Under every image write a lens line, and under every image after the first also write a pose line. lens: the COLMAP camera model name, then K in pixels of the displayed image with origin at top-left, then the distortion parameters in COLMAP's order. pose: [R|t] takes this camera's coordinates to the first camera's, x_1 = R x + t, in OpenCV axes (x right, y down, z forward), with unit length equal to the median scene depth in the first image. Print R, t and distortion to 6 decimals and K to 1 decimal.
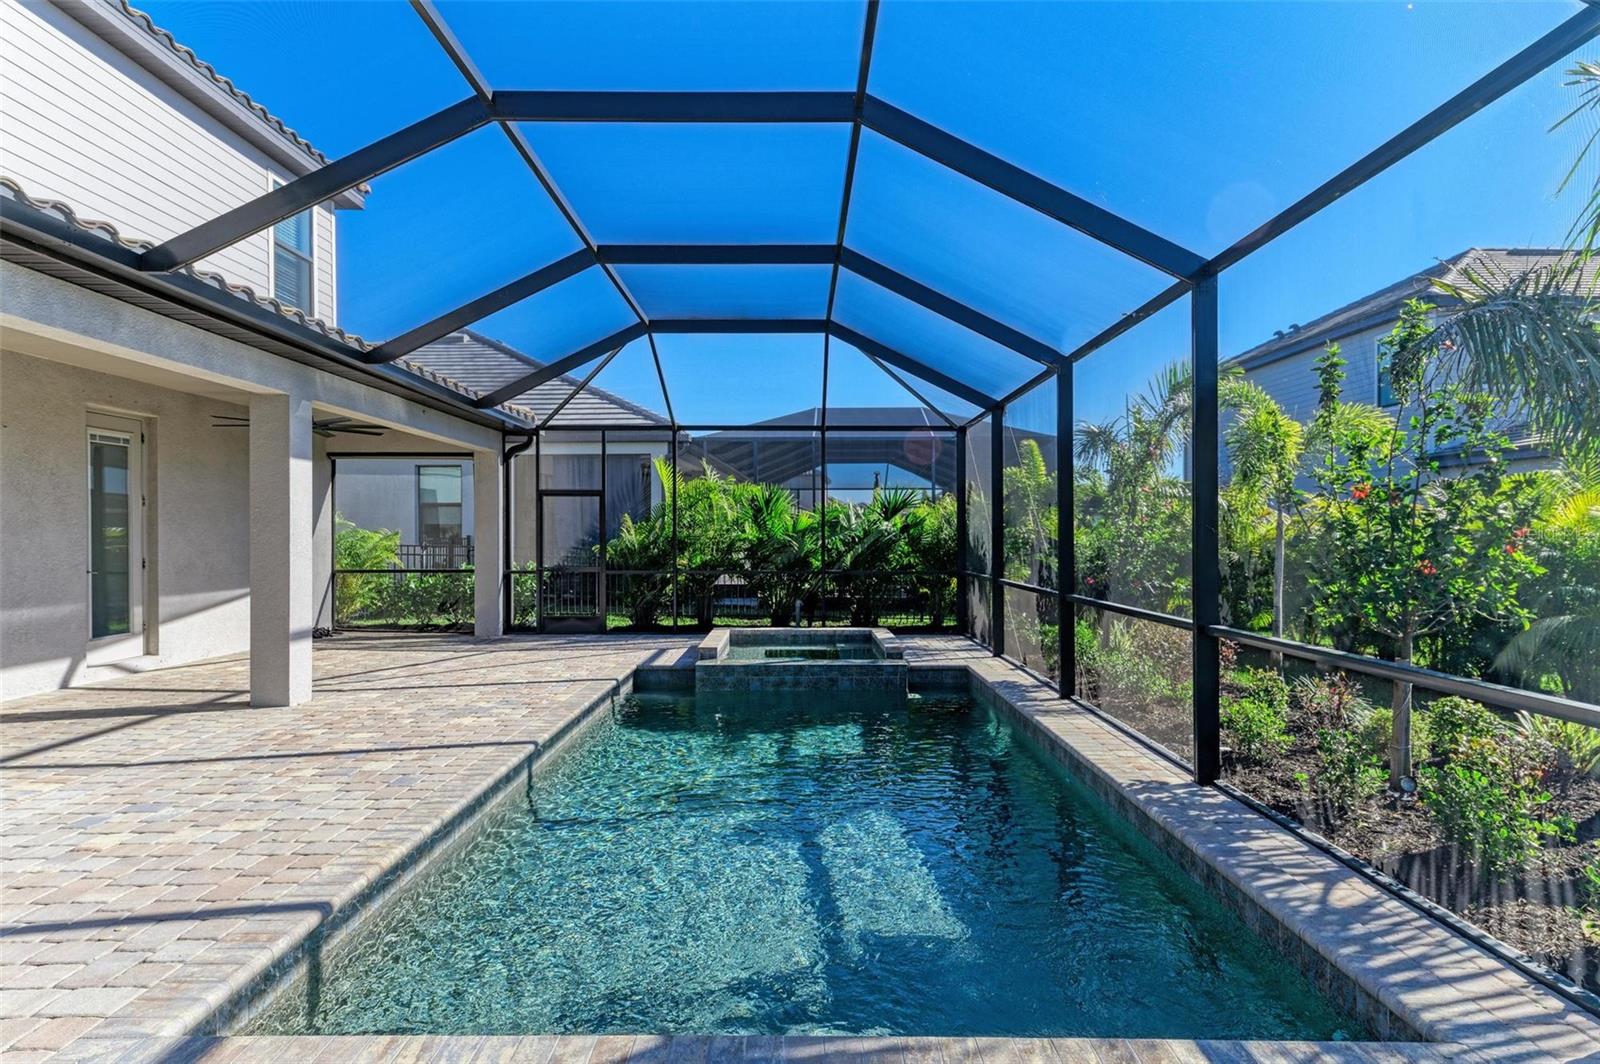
lens RADIAL K [[873.6, 0, 801.1], [0, 873.6, 536.4], [0, 0, 1]] dist [0.015867, -0.001243]
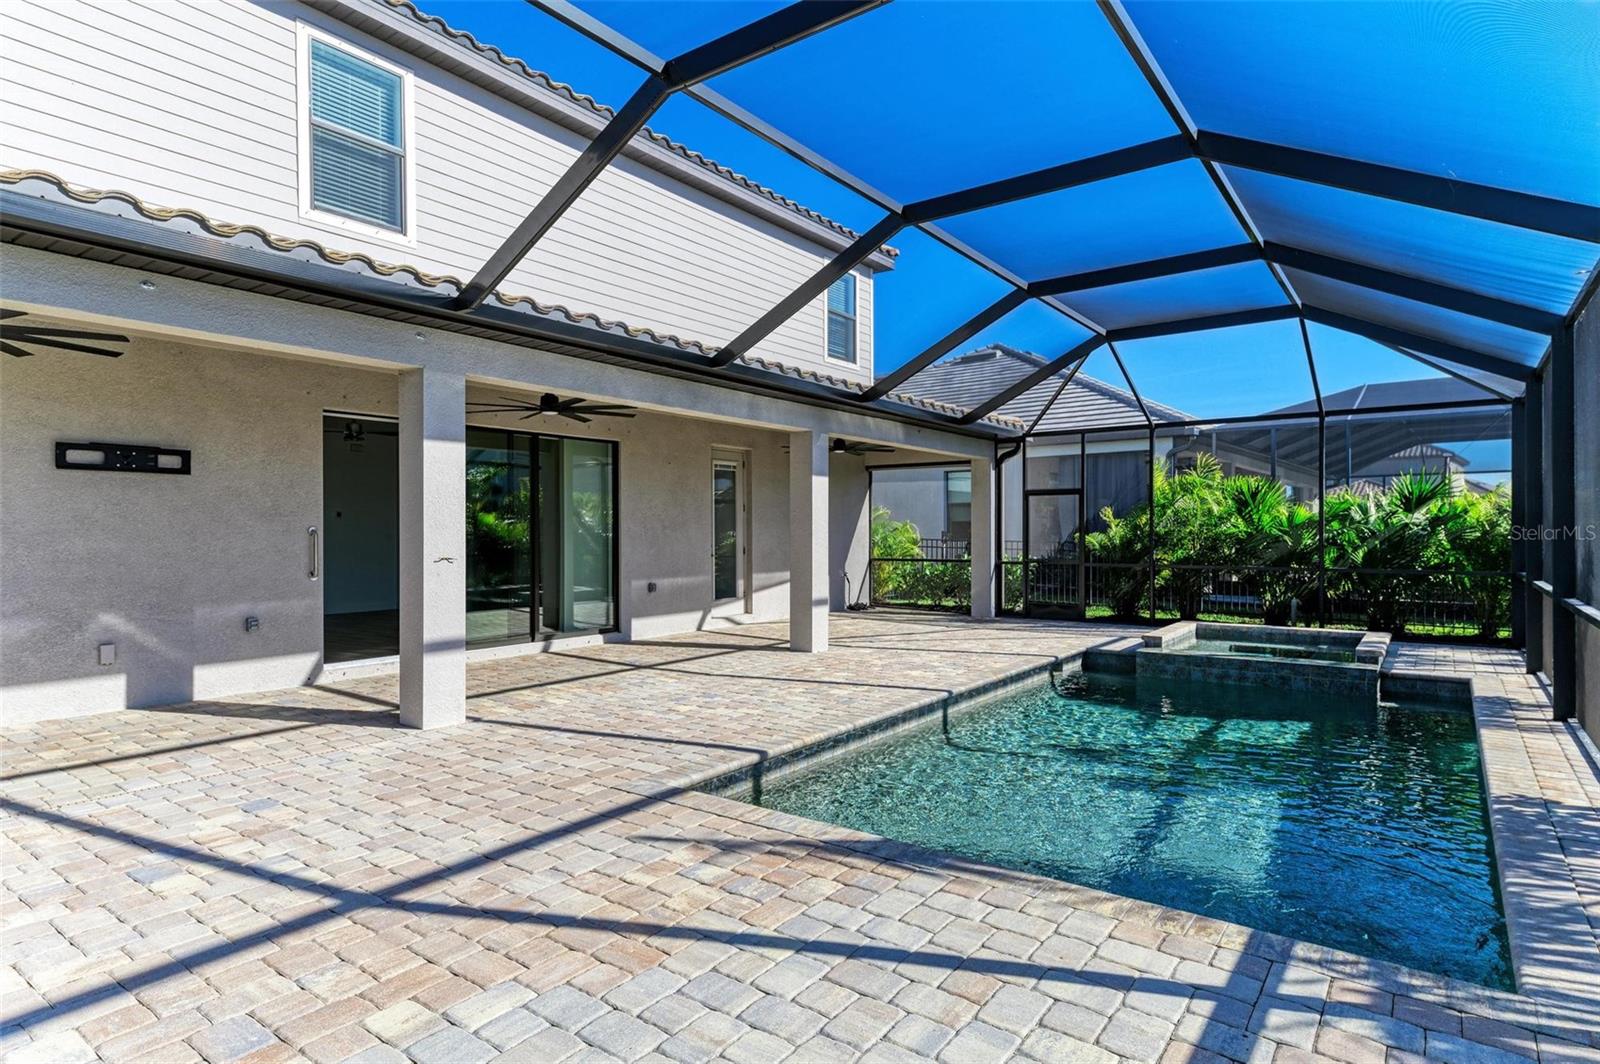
lens RADIAL K [[873.6, 0, 799.6], [0, 873.6, 532.1], [0, 0, 1]] dist [0.015867, -0.001243]
pose [[0.804324, -0.002145, -0.594187, 0.173098], [0.002057, 0.999998, -0.000826, 0.001475], [0.594187, -0.000558, 0.804326, -0.101065]]
